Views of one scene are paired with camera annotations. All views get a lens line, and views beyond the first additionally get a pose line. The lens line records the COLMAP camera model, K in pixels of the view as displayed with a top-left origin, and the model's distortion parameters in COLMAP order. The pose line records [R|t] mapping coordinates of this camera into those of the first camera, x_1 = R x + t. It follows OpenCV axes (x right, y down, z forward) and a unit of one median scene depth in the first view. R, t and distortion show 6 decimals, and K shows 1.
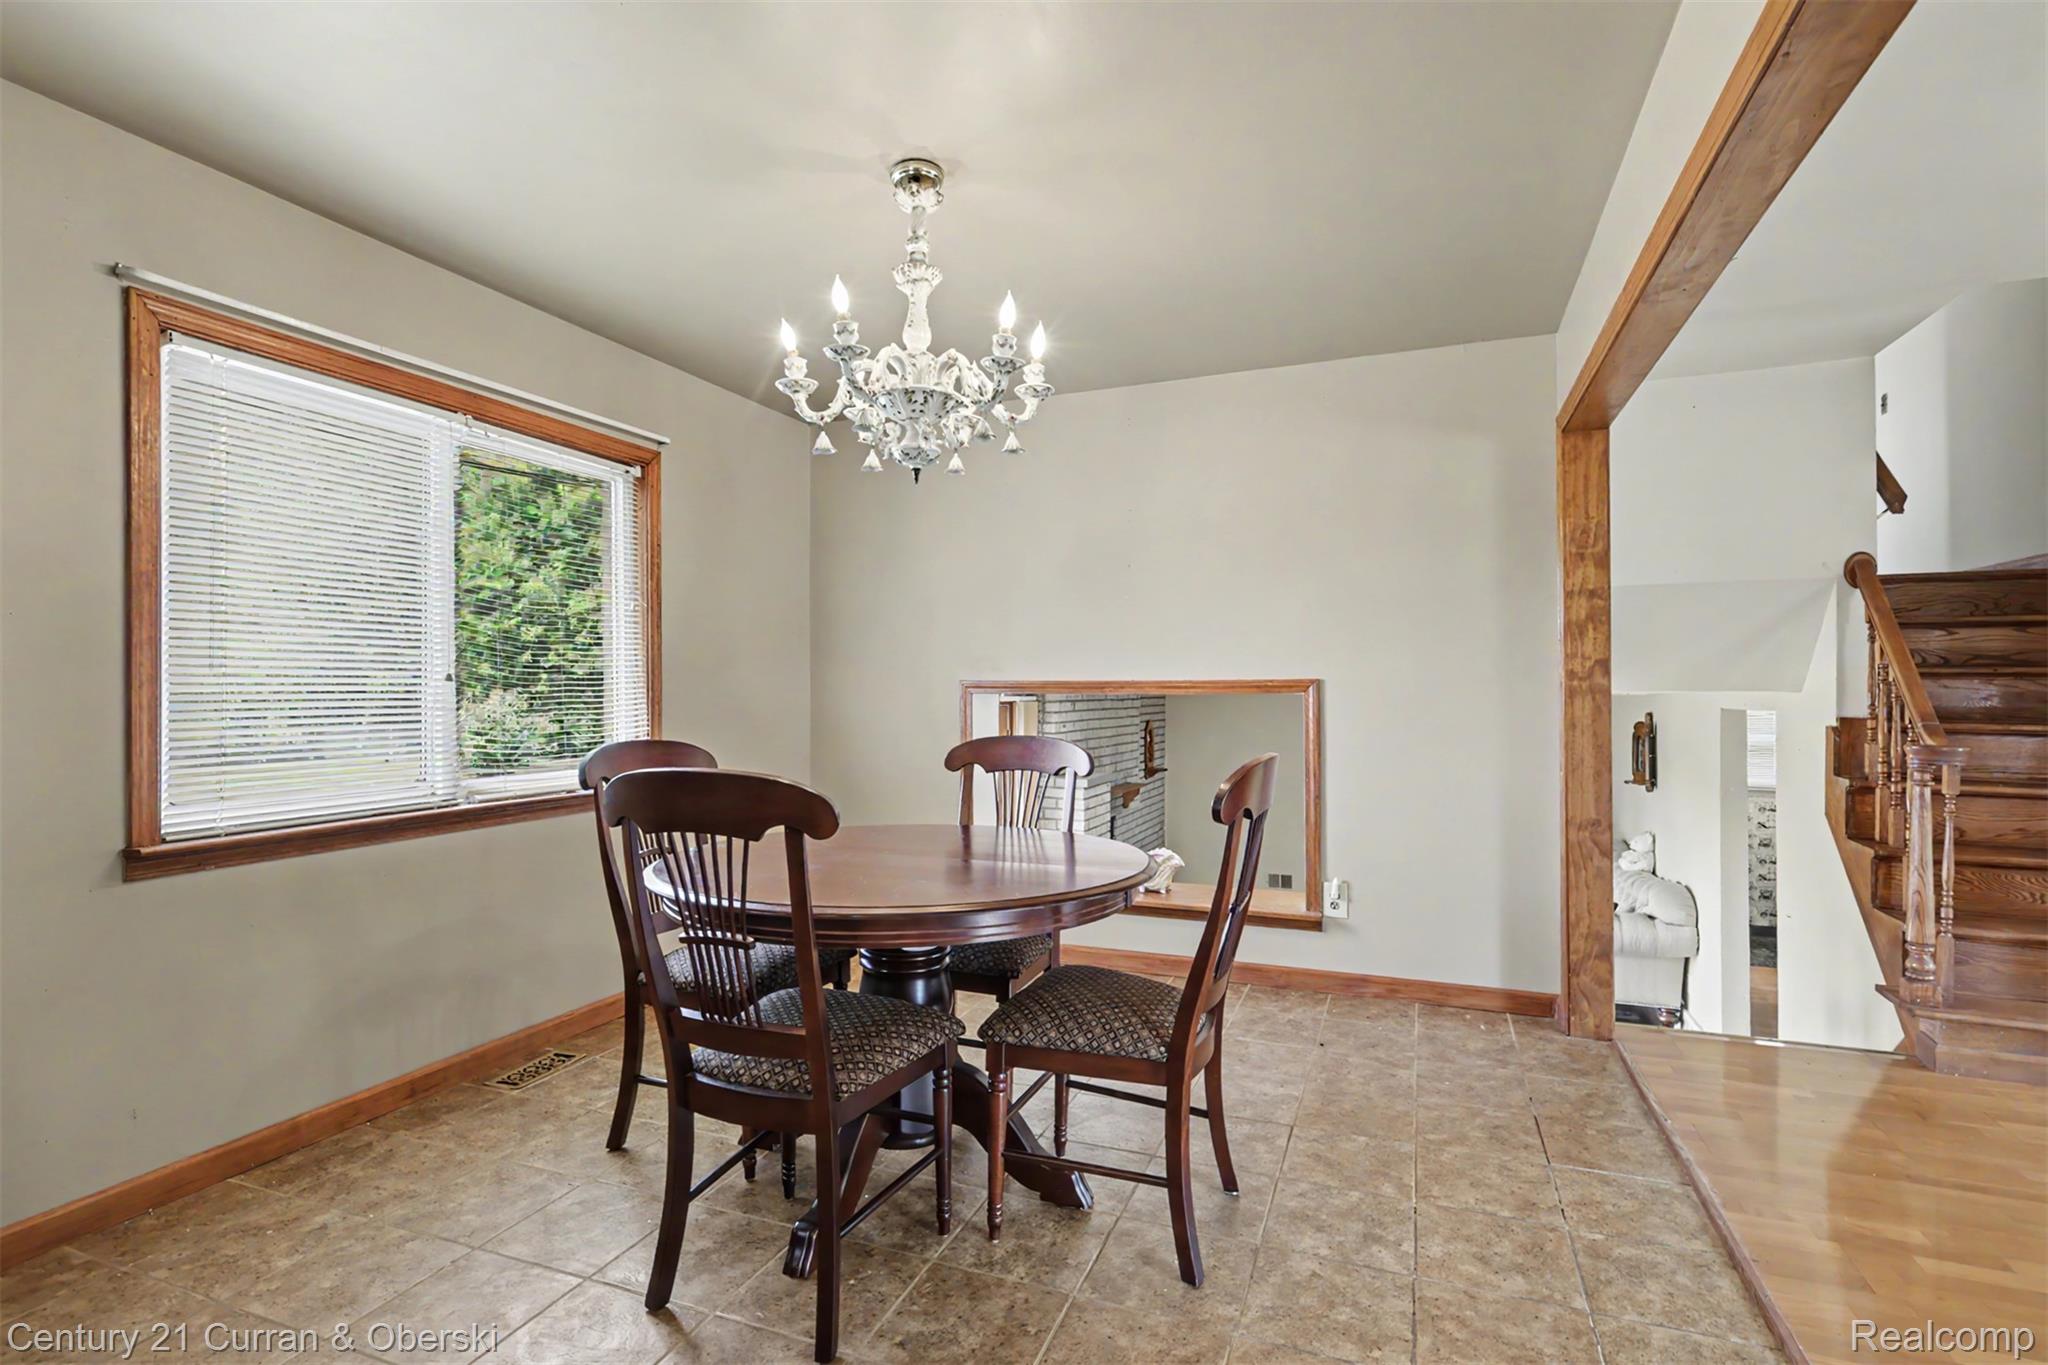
lens RADIAL K [[987.8, 0, 1007.5], [0, 987.8, 686.2], [0, 0, 1]] dist [-0.002870, -0.000541]
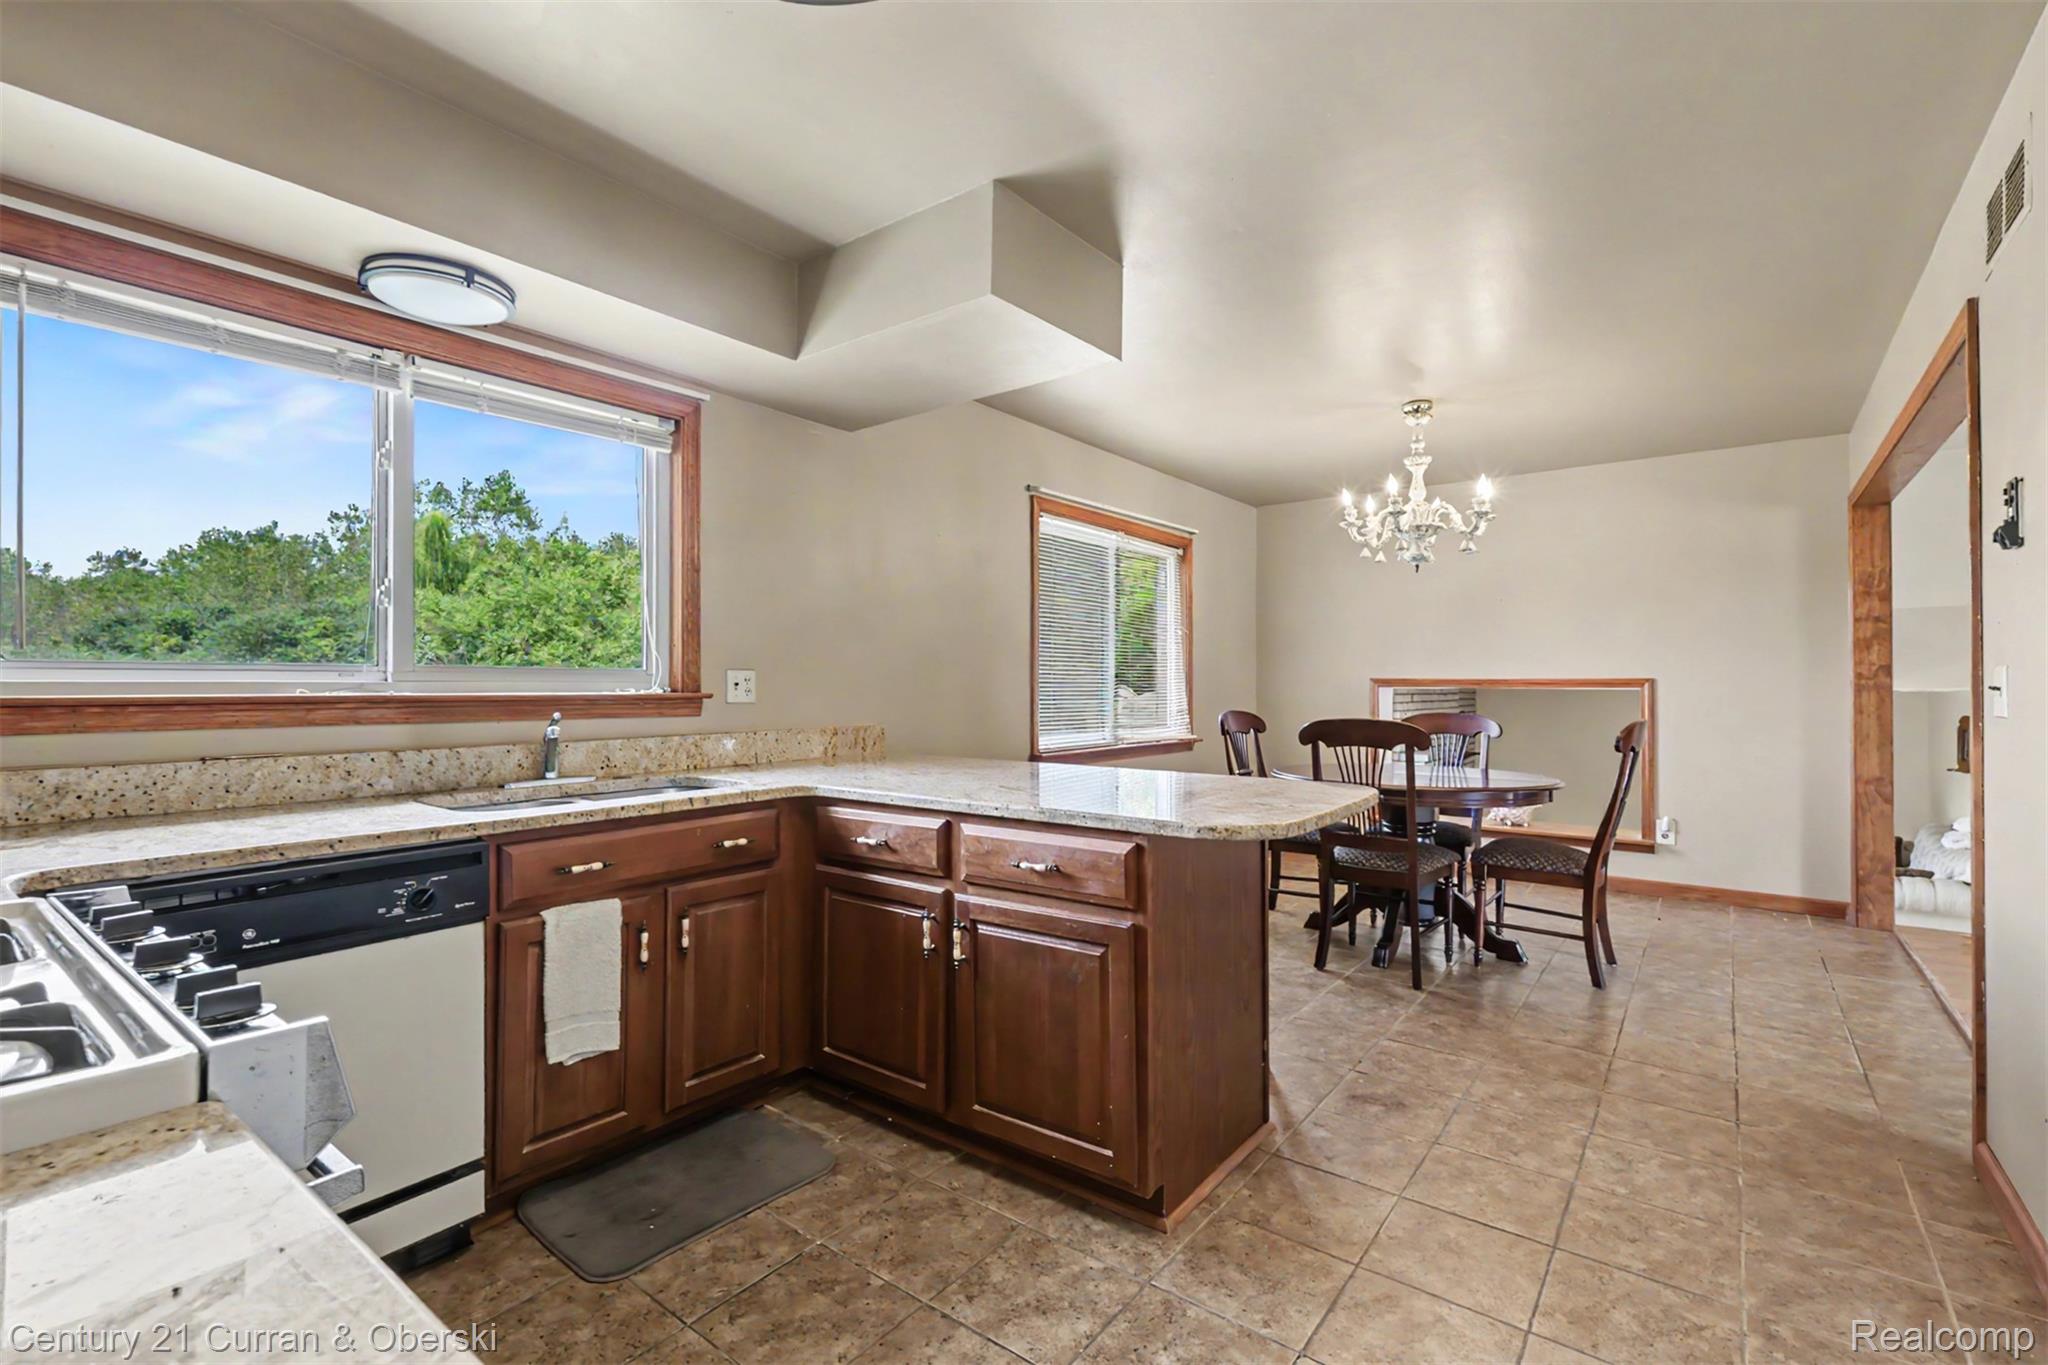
lens RADIAL K [[898.4, 0, 1036.2], [0, 898.4, 680.8], [0, 0, 1]] dist [0.007489, -0.001629]
pose [[0.966023, 0.002955, -0.258438, -0.243417], [-0.003146, 0.999995, -0.000325, -0.000302], [0.258436, 0.001127, 0.966028, -0.572998]]
